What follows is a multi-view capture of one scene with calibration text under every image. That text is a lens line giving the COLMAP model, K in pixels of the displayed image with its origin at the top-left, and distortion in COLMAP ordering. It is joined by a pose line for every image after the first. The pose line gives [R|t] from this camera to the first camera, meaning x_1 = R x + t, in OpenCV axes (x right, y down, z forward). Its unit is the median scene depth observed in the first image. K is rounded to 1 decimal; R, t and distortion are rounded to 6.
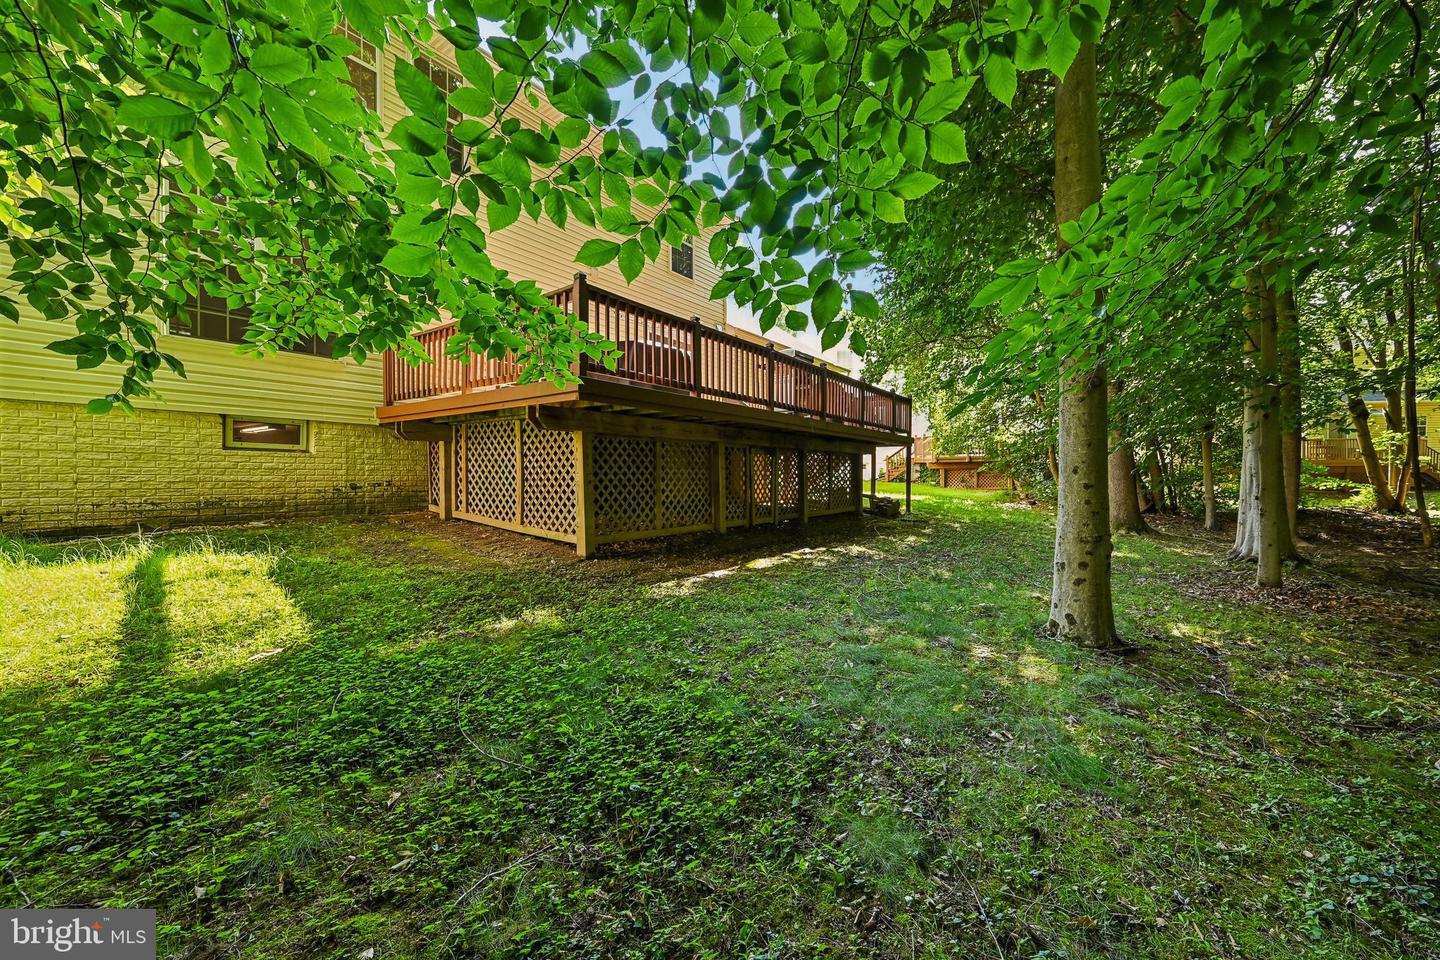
lens RADIAL K [[566.4, 0, 709.2], [0, 566.4, 479.1], [0, 0, 1]] dist [-0.000760, 0.000370]
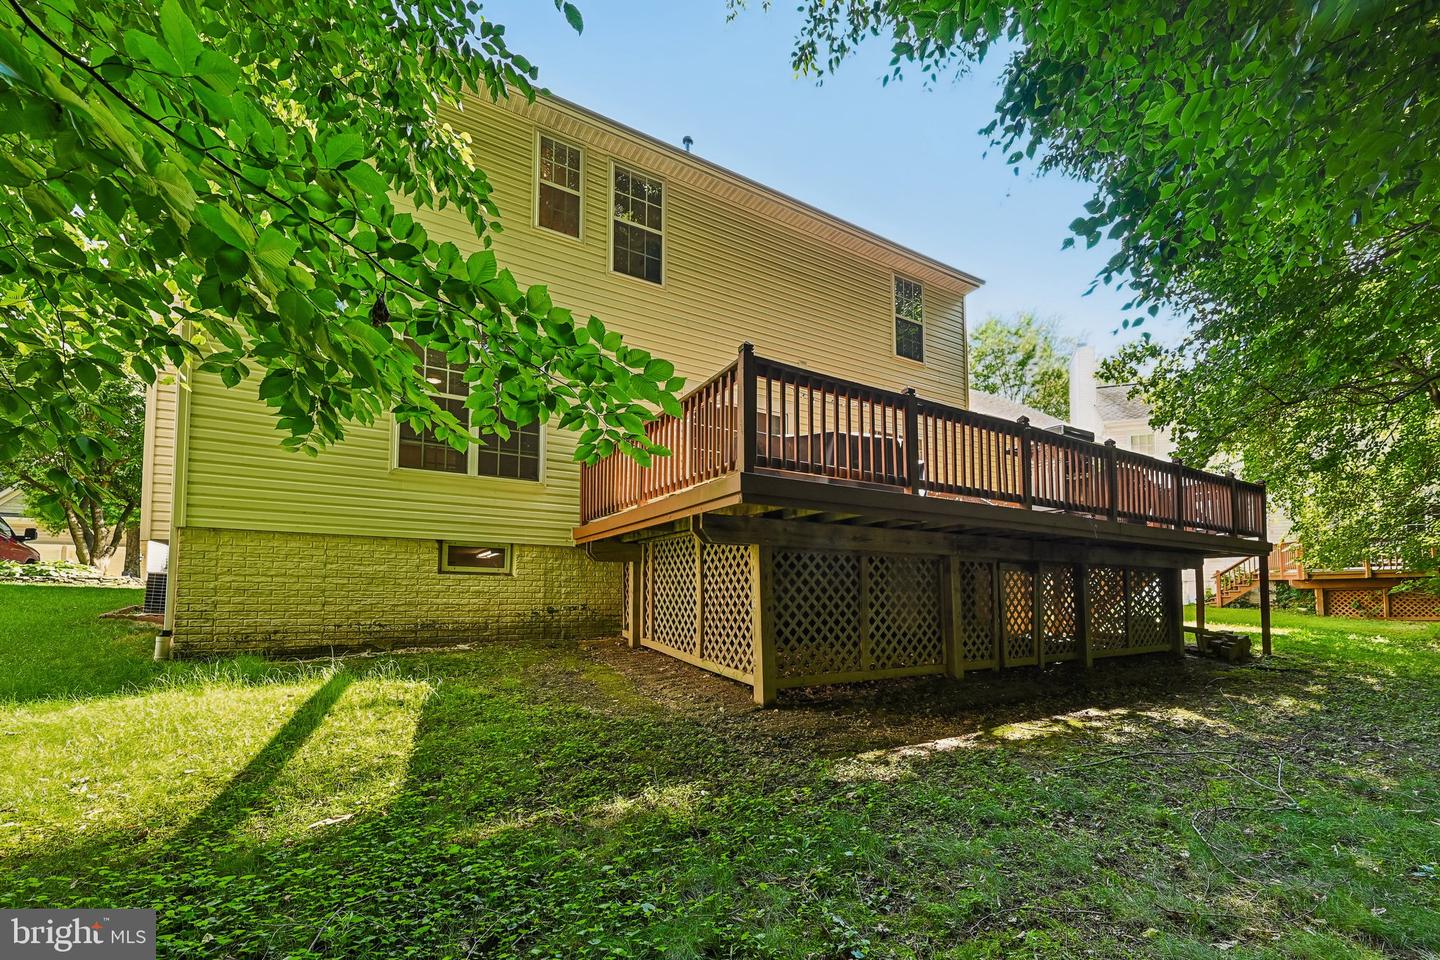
lens RADIAL K [[566.4, 0, 747.0], [0, 566.4, 558.8], [0, 0, 1]] dist [-0.000760, 0.000370]
pose [[0.929133, -0.022770, -0.369043, 0.046238], [-0.003546, 0.997507, -0.070475, -0.007527], [0.369728, 0.066789, 0.926736, 0.226750]]
